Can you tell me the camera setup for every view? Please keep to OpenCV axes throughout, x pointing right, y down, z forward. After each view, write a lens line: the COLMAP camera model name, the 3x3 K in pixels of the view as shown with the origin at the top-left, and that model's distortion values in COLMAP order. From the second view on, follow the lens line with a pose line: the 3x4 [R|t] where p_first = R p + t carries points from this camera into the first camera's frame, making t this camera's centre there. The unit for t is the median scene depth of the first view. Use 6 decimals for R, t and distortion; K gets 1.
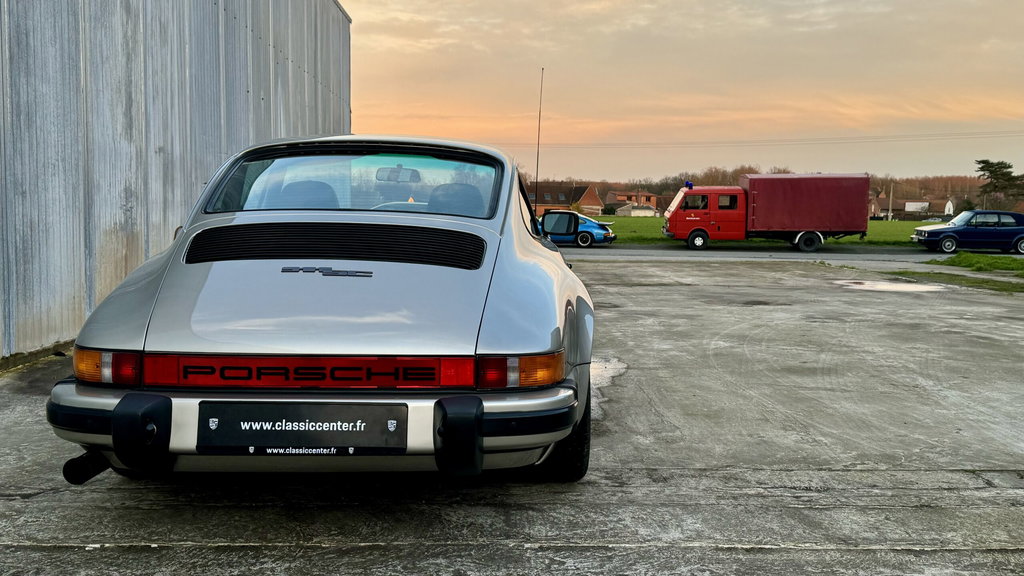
lens RADIAL K [[944.8, 0, 512.0], [0, 944.8, 288.0], [0, 0, 1]] dist [0.130217, -0.254682]
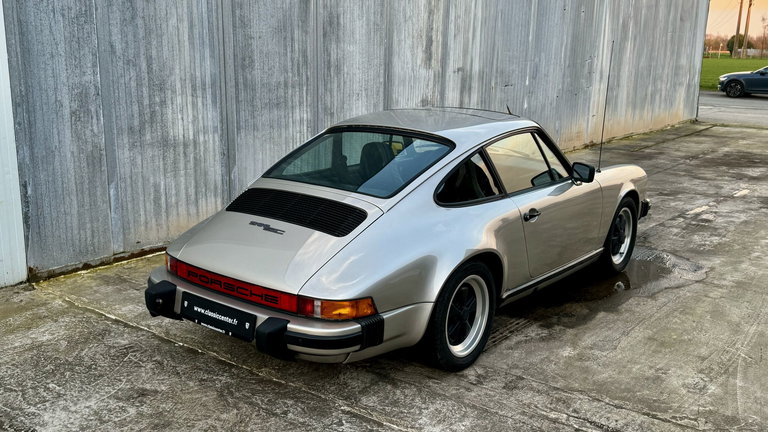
lens RADIAL K [[708.6, 0, 384.0], [0, 708.6, 216.0], [0, 0, 1]] dist [0.130217, -0.254682]
pose [[0.780989, 0.140252, -0.608594, 0.365639], [-0.056707, 0.986358, 0.154538, -0.119742], [0.621965, -0.086181, 0.778288, 0.049467]]
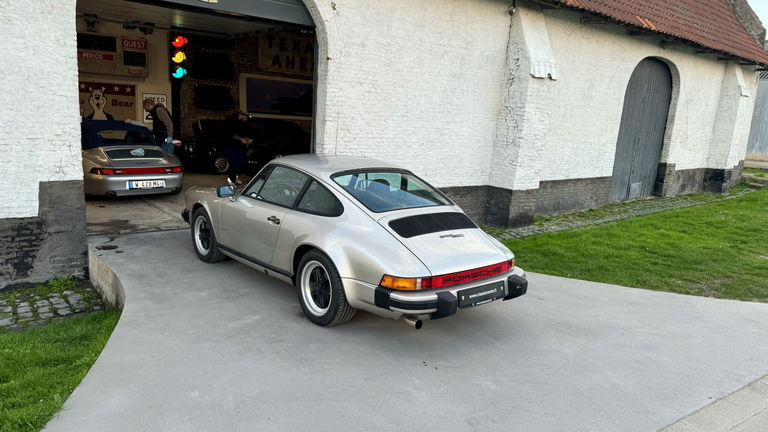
lens RADIAL K [[522.4, 0, 359.6], [0, 522.4, 218.0], [0, 0, 1]] dist [0.091971, -0.070661]
pose [[0.799159, -0.092825, 0.593909, -0.608534], [0.020086, 0.991577, 0.127952, -0.124954], [-0.600784, -0.090325, 0.794292, -0.015879]]
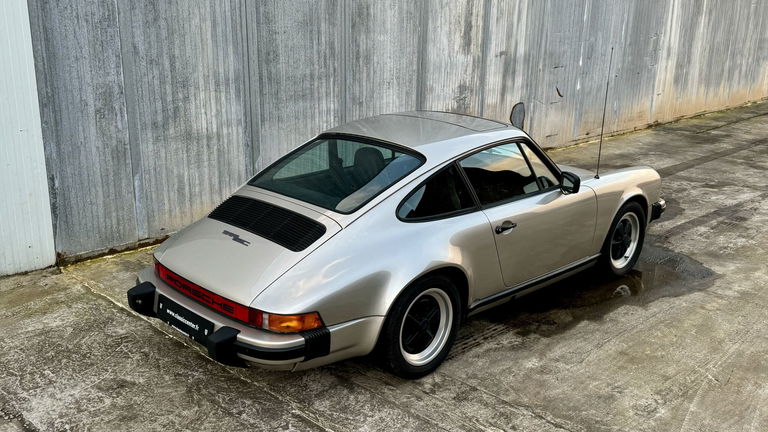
lens RADIAL K [[707.2, 0, 389.0], [0, 707.2, 211.3], [0, 0, 1]] dist [0.138906, -0.273972]
pose [[0.699449, 0.193275, -0.688052, 0.462062], [-0.063375, 0.975719, 0.209657, -0.180814], [0.711867, -0.103039, 0.694715, 0.110782]]
